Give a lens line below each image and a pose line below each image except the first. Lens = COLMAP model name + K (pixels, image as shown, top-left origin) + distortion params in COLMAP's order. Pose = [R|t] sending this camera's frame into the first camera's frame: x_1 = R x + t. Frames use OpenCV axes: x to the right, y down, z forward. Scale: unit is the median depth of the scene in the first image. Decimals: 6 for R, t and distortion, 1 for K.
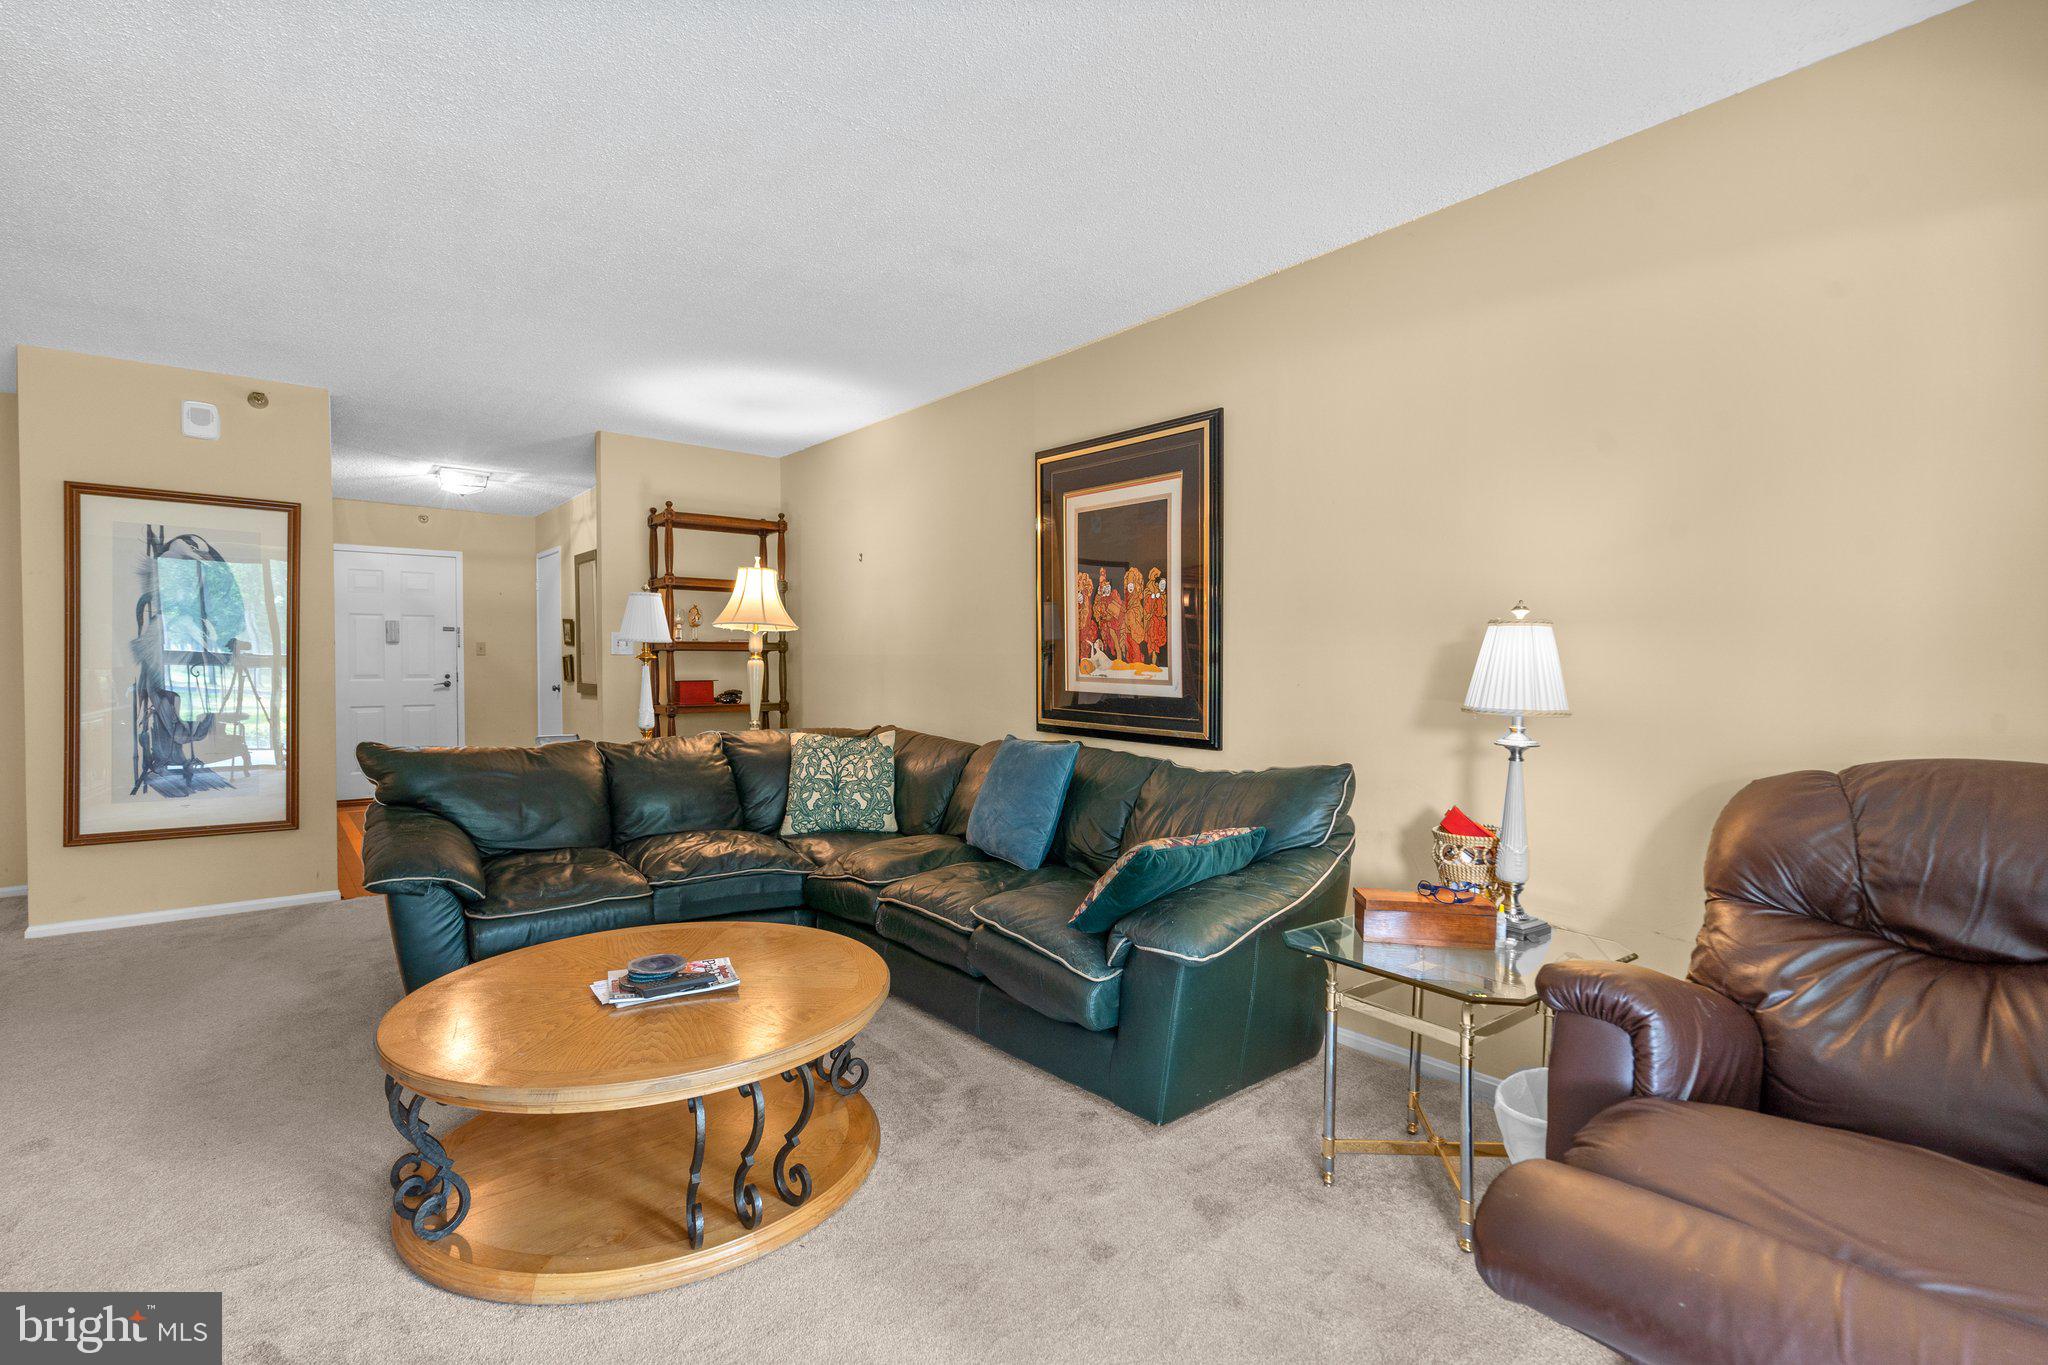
lens RADIAL K [[951.8, 0, 1019.1], [0, 951.8, 679.4], [0, 0, 1]] dist [-0.001037, 0.001326]
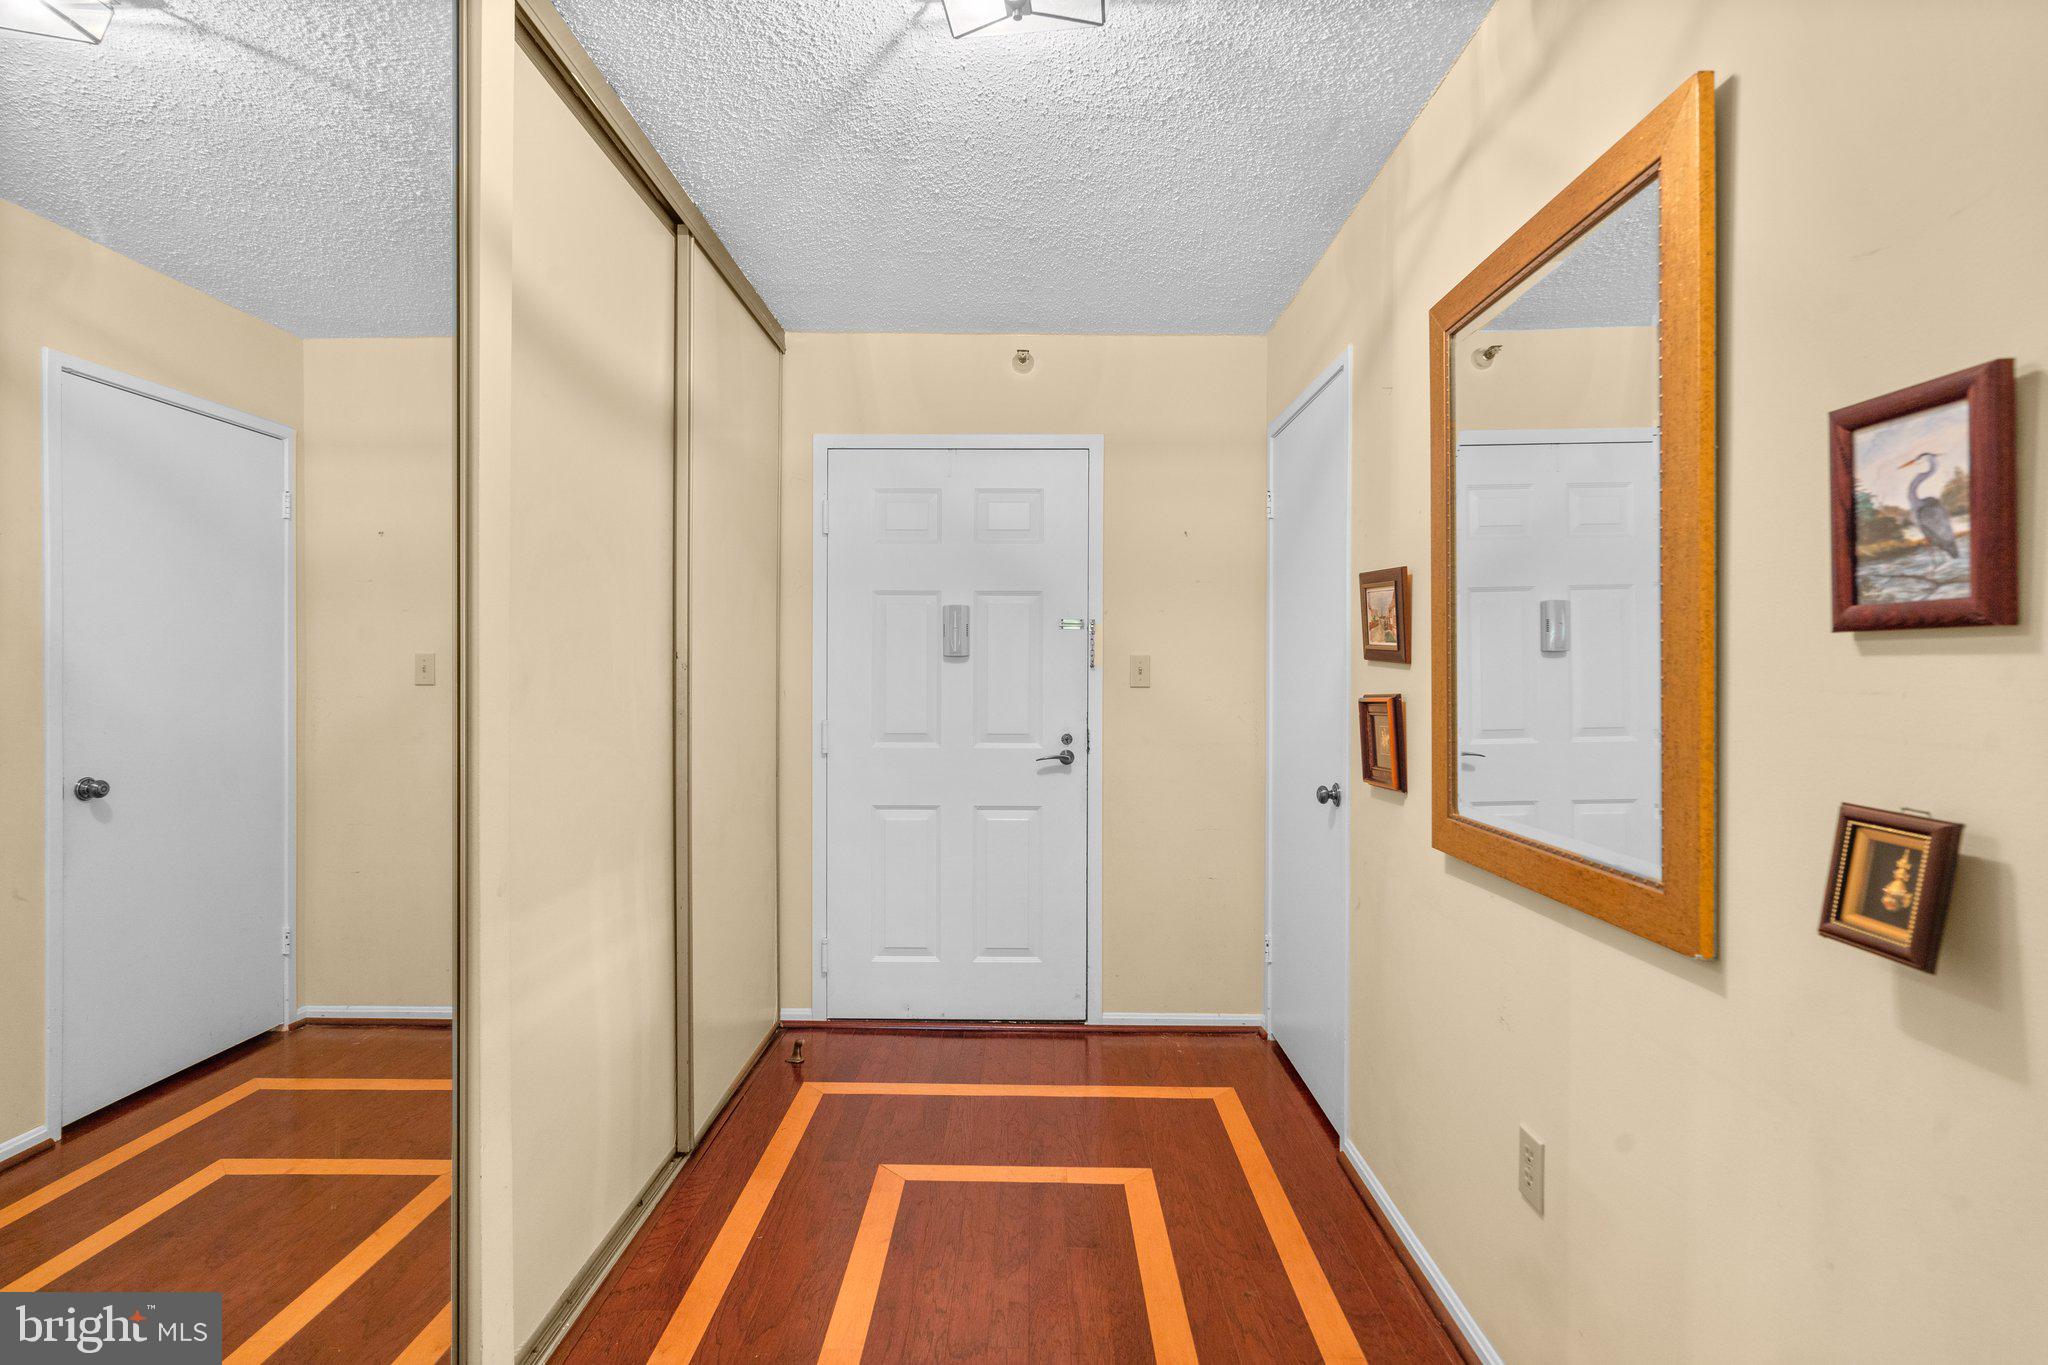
lens RADIAL K [[953.4, 0, 1032.6], [0, 953.4, 665.3], [0, 0, 1]] dist [-0.002238, 0.000875]
pose [[0.777314, -0.001595, -0.629111, -0.764001], [-0.018822, 0.999490, -0.025790, -0.051822], [0.628831, 0.031888, 0.776887, 1.447419]]
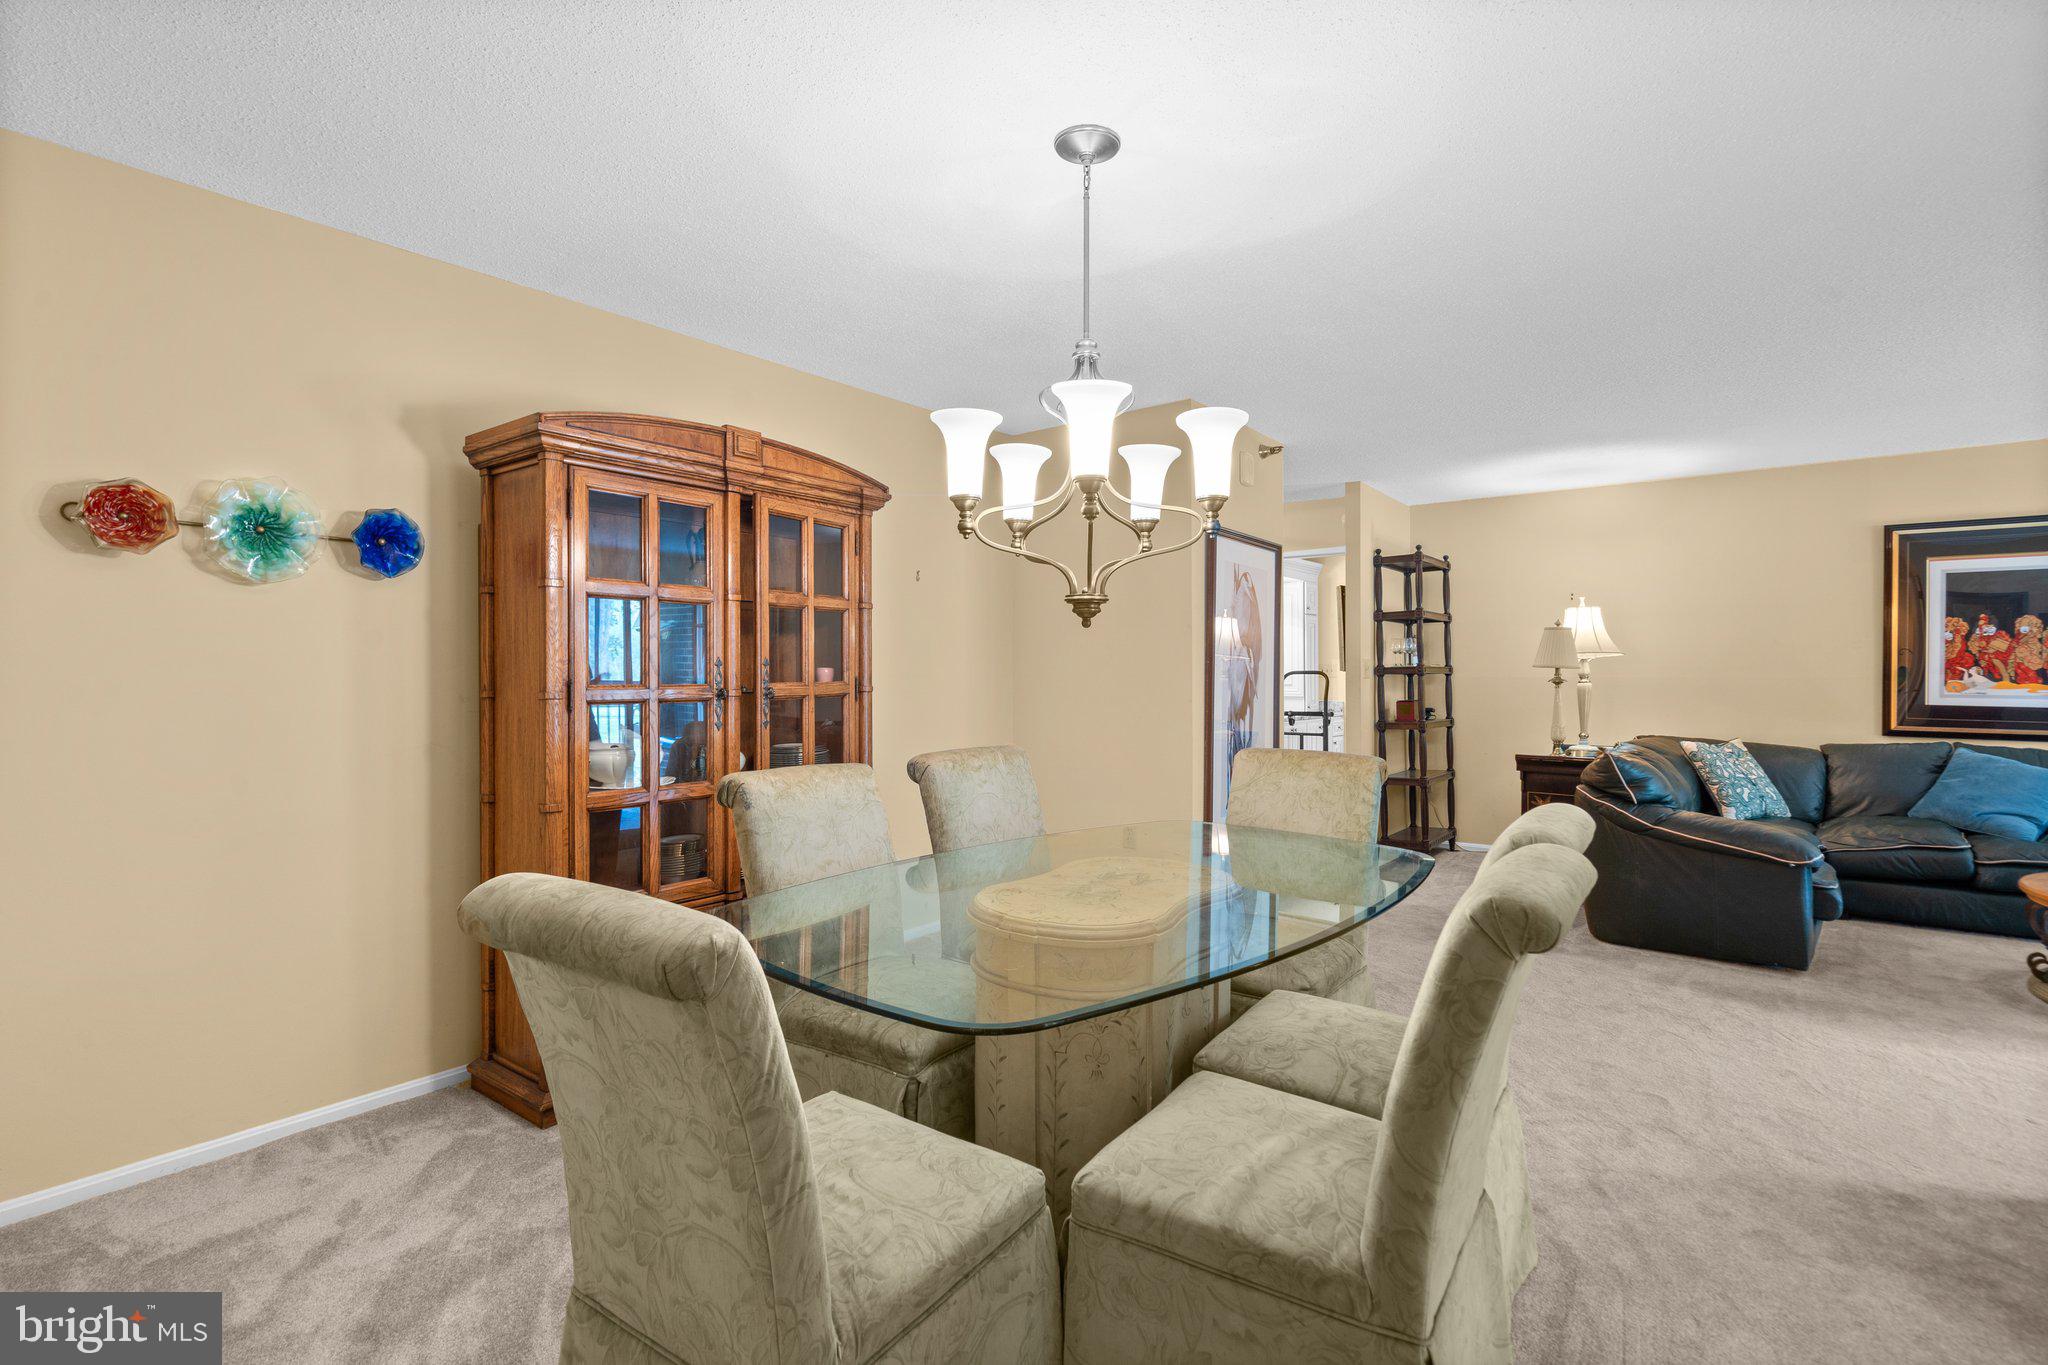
lens RADIAL K [[953.4, 0, 1032.6], [0, 953.4, 665.3], [0, 0, 1]] dist [-0.002238, 0.000875]
pose [[0.975293, -0.000966, 0.220913, -1.511457], [0.007877, 0.999507, -0.030406, -0.013315], [-0.220775, 0.031395, 0.974819, -0.026161]]
